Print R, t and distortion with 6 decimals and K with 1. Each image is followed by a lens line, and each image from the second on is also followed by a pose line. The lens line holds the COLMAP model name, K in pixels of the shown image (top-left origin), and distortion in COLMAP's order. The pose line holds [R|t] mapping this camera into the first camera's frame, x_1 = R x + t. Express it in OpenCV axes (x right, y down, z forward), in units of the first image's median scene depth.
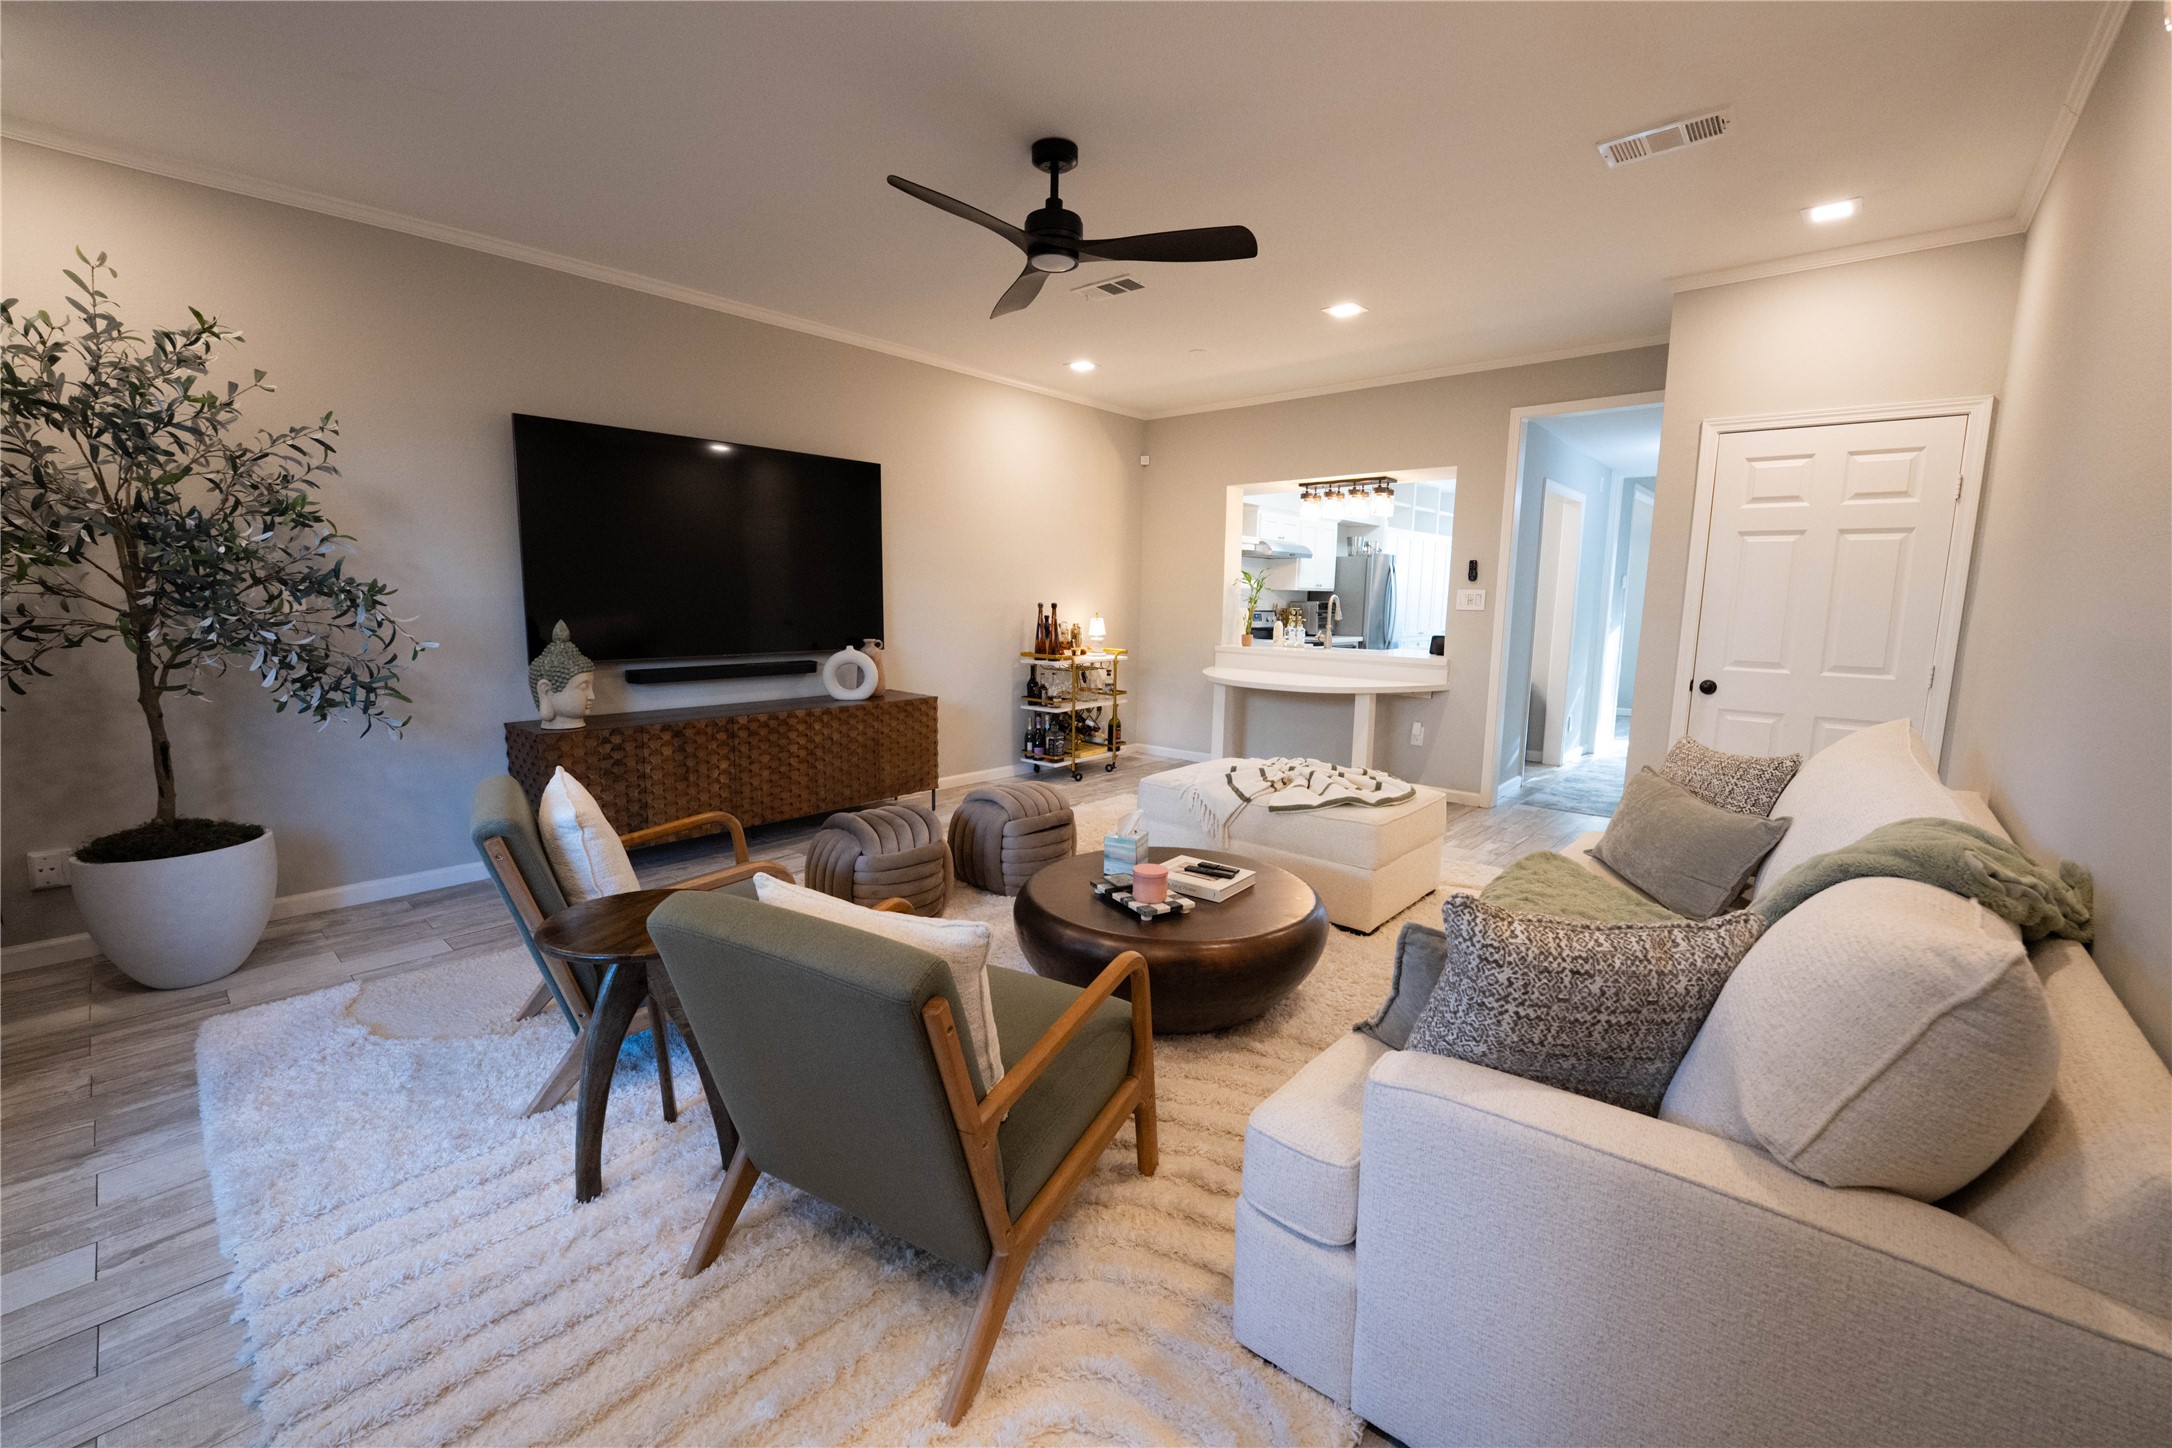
lens RADIAL K [[887.6, 0, 1095.1], [0, 887.6, 714.7], [0, 0, 1]] dist [-0.023877, 0.000162]
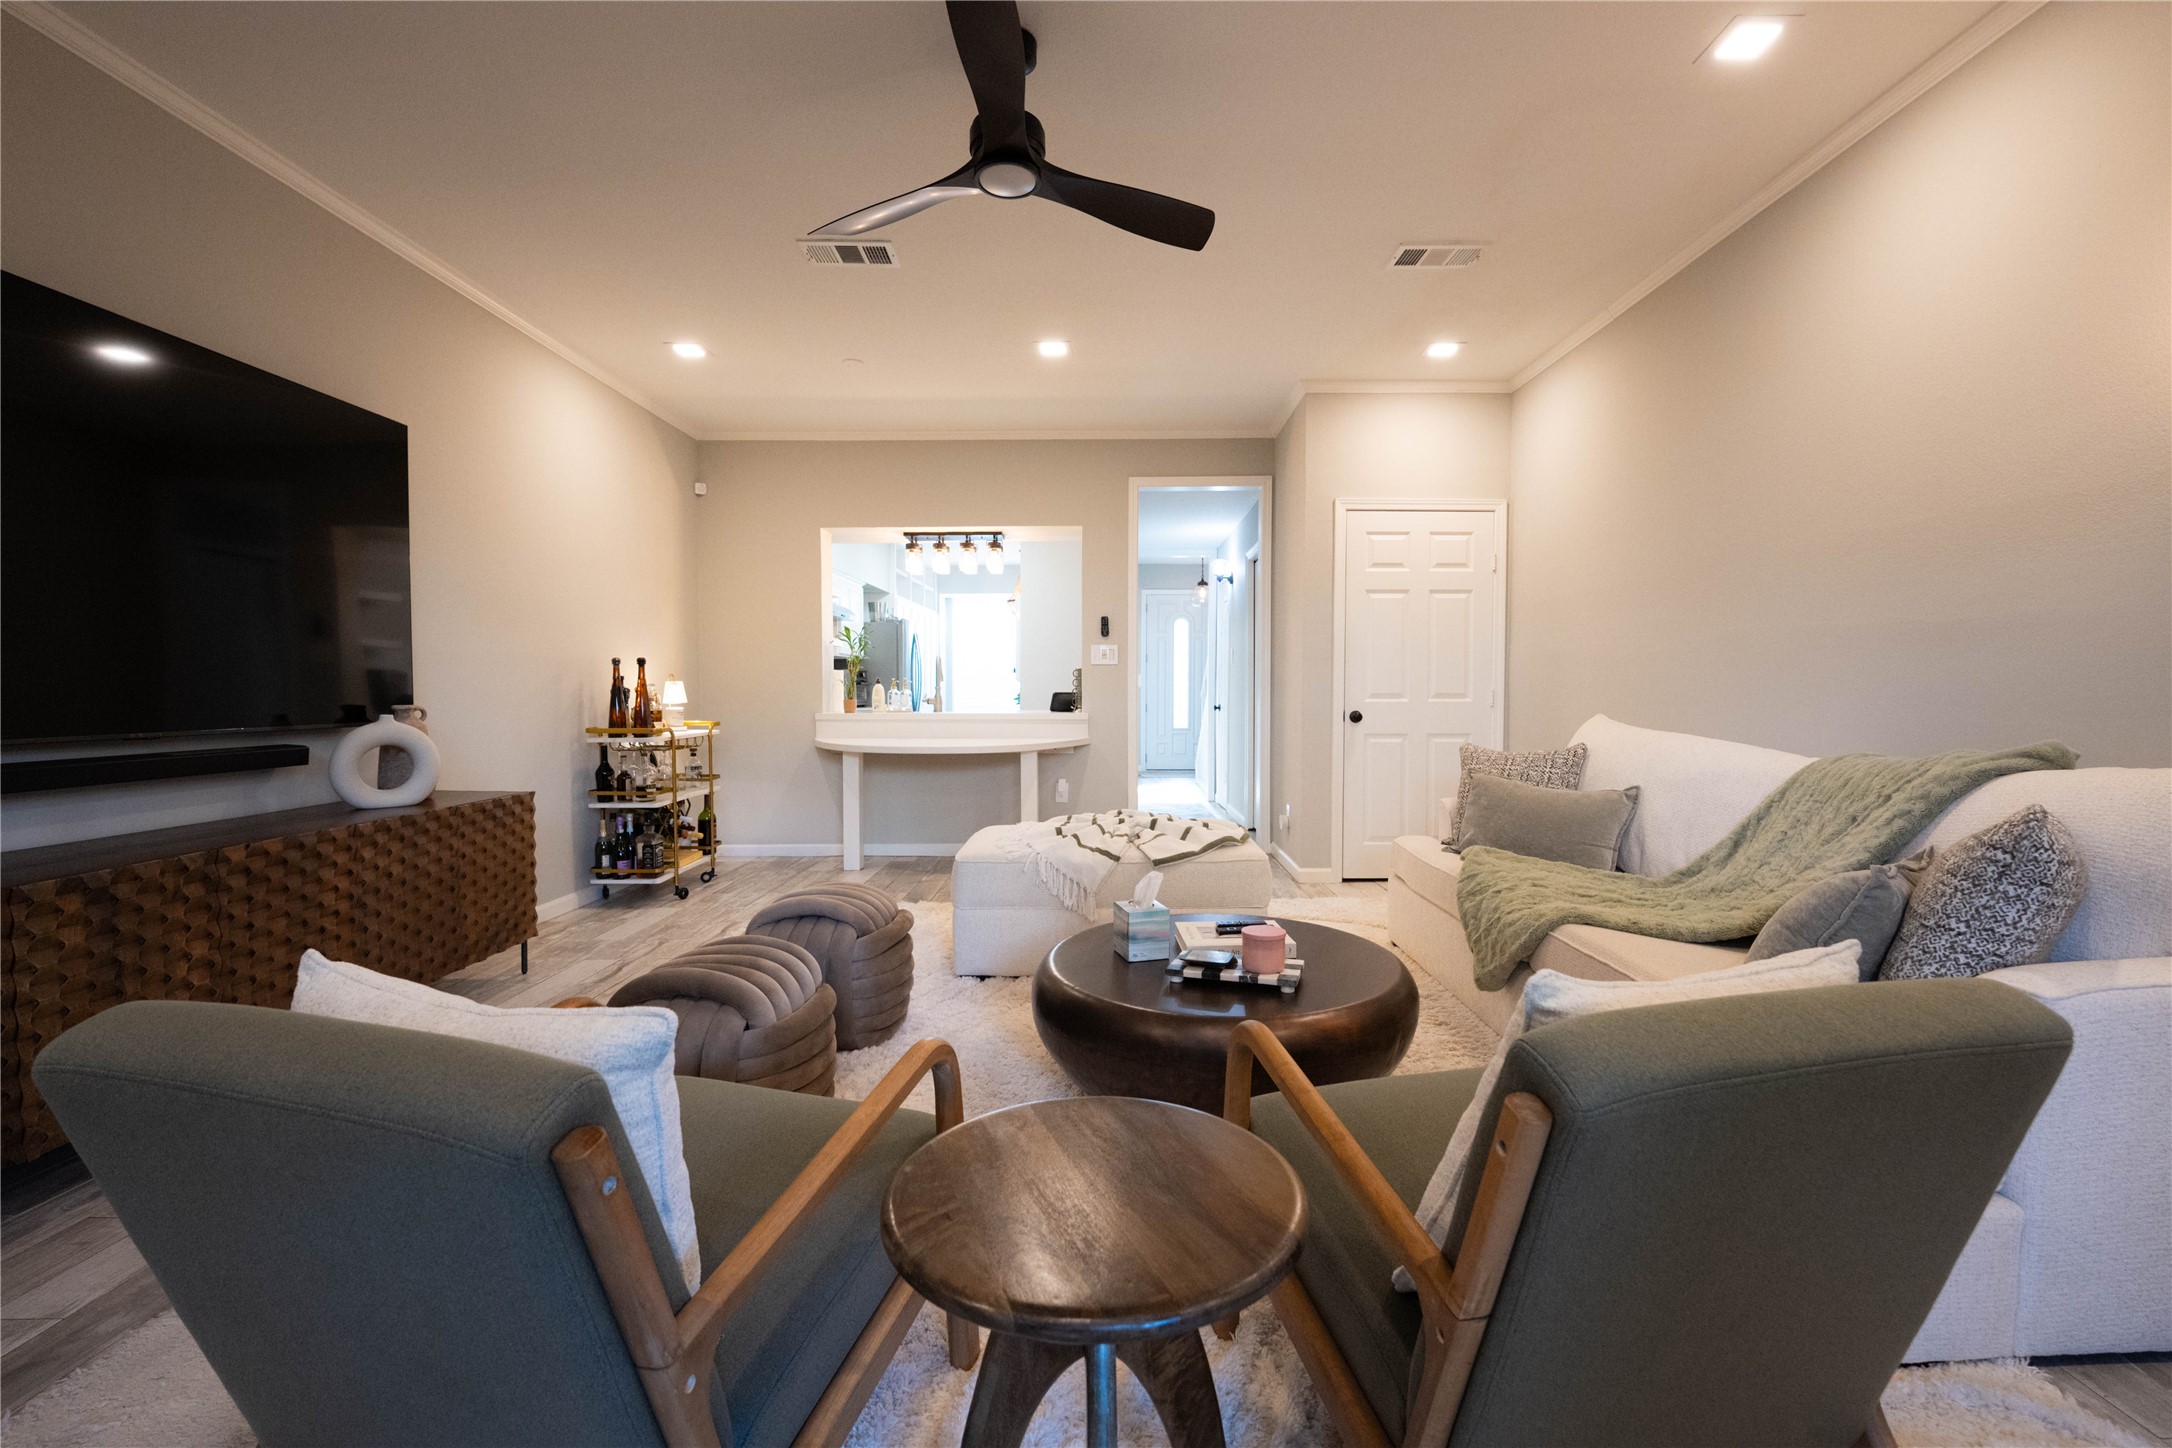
lens RADIAL K [[909.9, 0, 1121.6], [0, 909.9, 708.4], [0, 0, 1]] dist [-0.022311, -0.000011]
pose [[0.744124, -0.030310, 0.667353, -0.295255], [0.102176, 0.992380, -0.068858, 0.008275], [-0.660181, 0.119426, 0.741551, 0.227115]]
